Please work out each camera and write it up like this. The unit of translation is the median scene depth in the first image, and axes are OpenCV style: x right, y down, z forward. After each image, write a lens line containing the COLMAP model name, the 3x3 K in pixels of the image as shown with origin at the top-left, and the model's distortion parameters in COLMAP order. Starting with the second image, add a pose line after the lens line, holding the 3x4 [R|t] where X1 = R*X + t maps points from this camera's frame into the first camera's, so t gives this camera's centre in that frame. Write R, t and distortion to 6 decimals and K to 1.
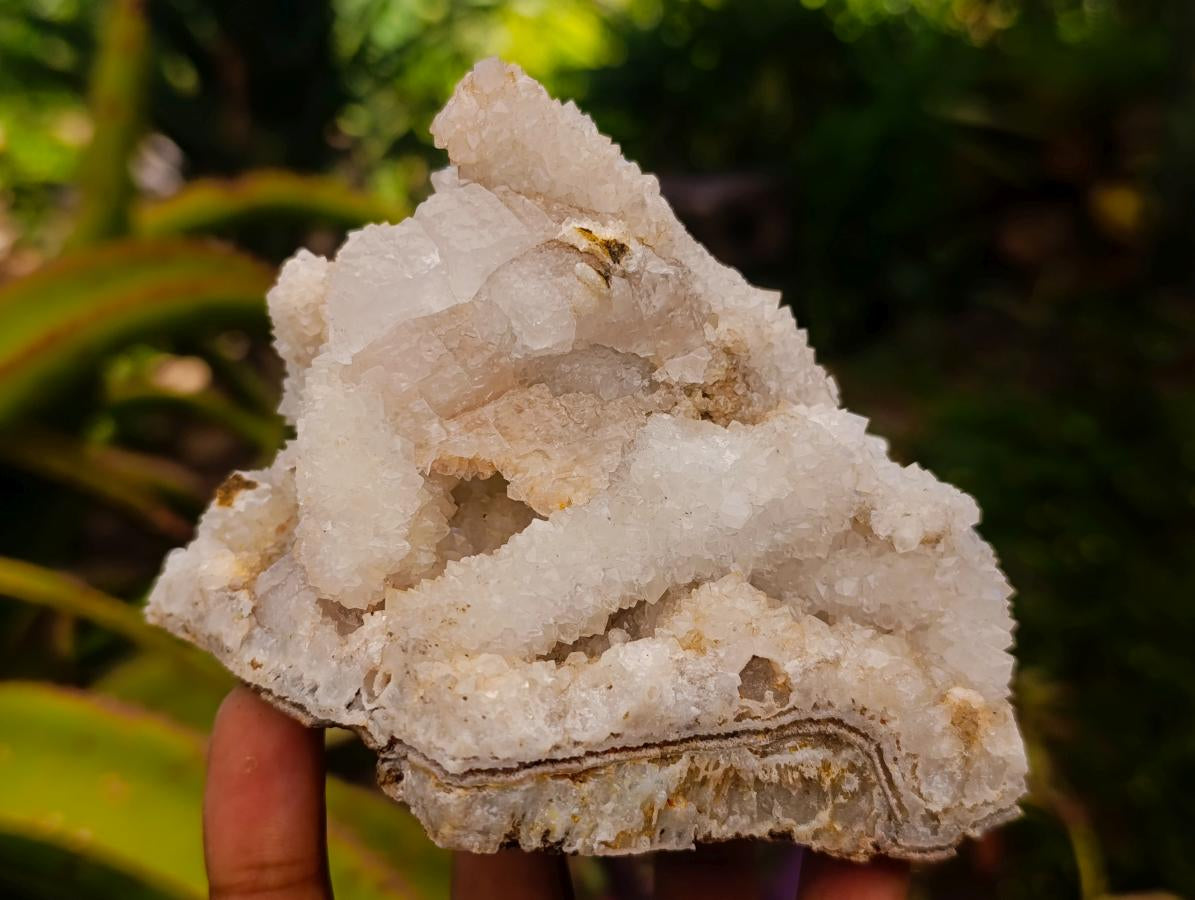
lens RADIAL K [[1697.4, 0, 589.6], [0, 1697.4, 419.4], [0, 0, 1]] dist [0.090070, -0.400394]
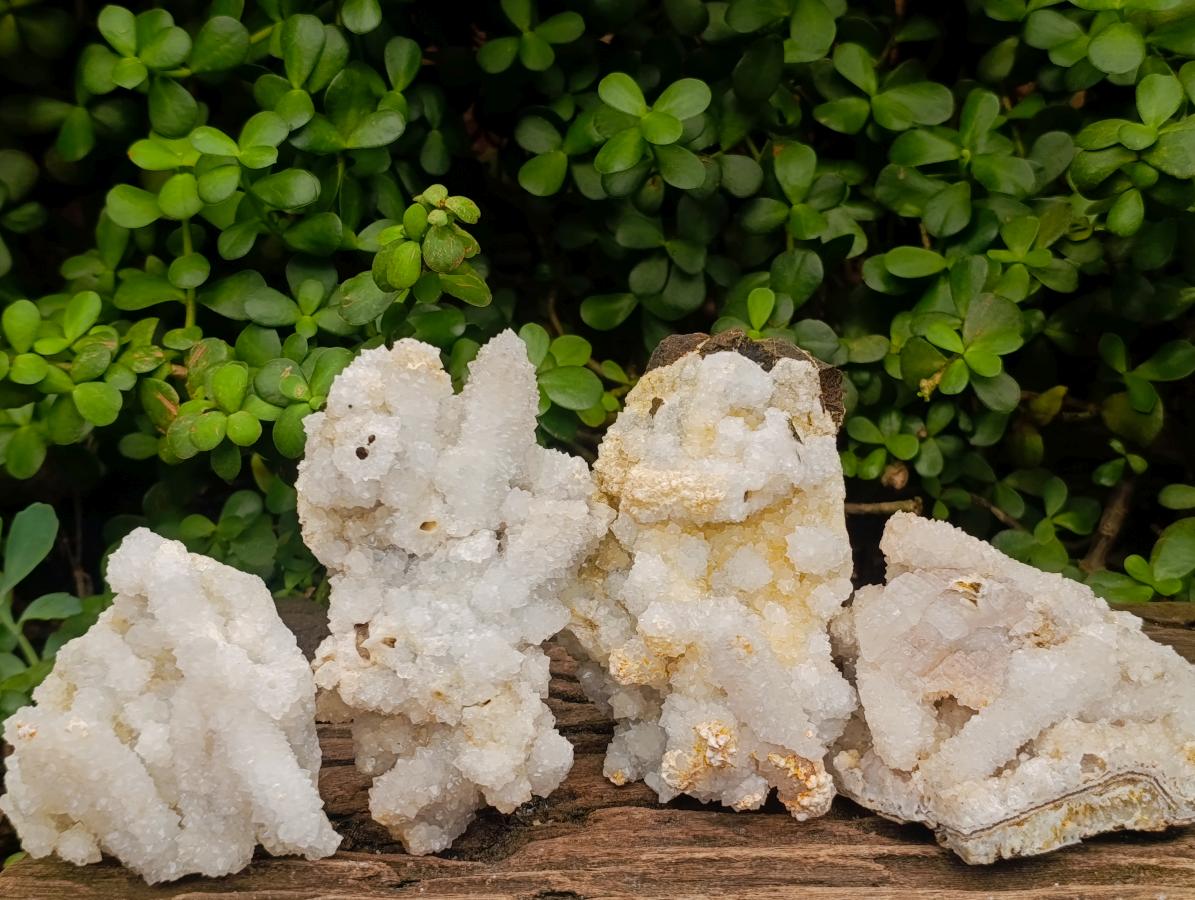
lens RADIAL K [[1697.4, 0, 589.6], [0, 1697.4, 419.4], [0, 0, 1]] dist [0.090070, -0.400394]
pose [[0.925480, -0.269281, -0.266410, 0.206135], [0.269480, 0.962312, -0.036537, -0.374292], [0.266208, -0.037978, 0.963167, -1.312269]]
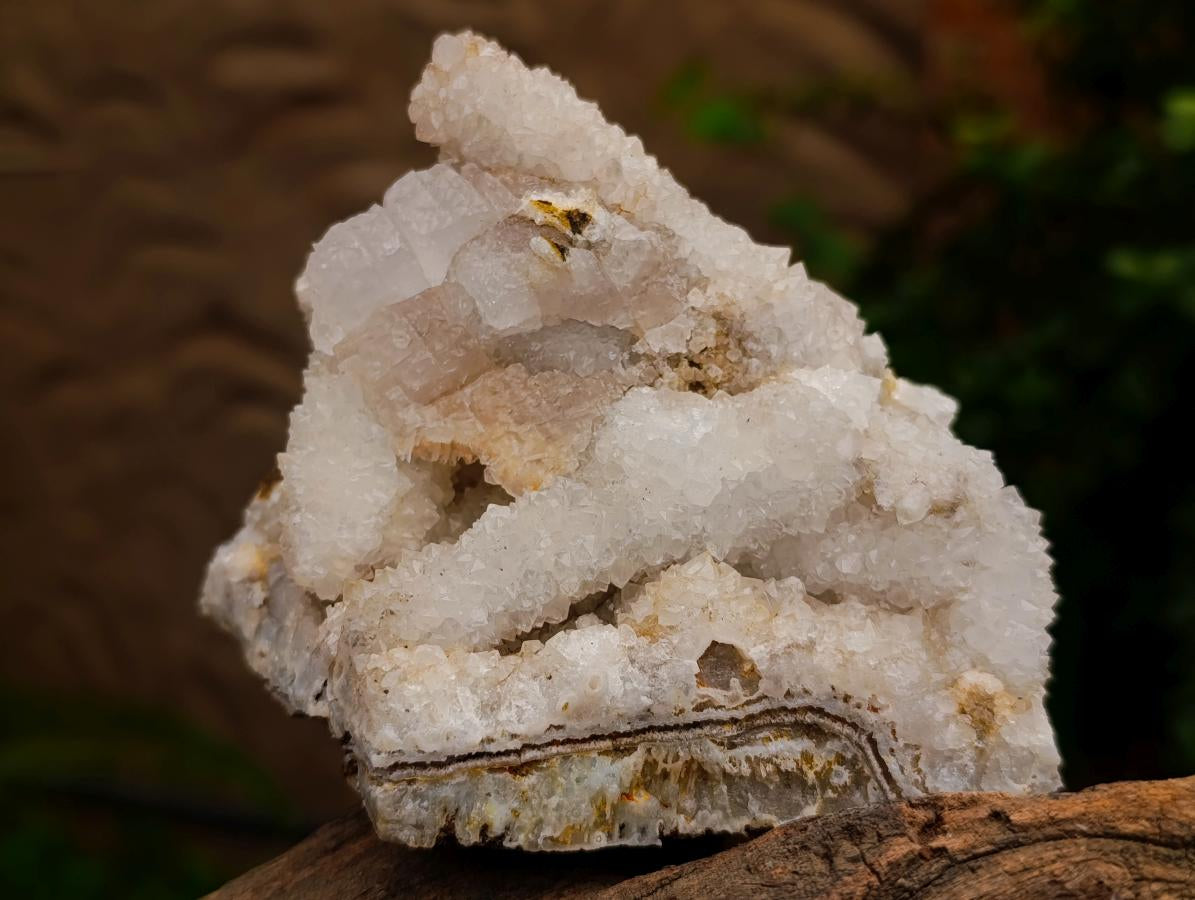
lens RADIAL K [[1697.4, 0, 589.6], [0, 1697.4, 419.4], [0, 0, 1]] dist [0.090070, -0.400394]
pose [[0.959146, -0.049486, -0.278550, 0.289750], [0.056714, 0.998229, 0.017946, -0.004323], [0.277168, -0.033011, 0.960254, 0.080050]]
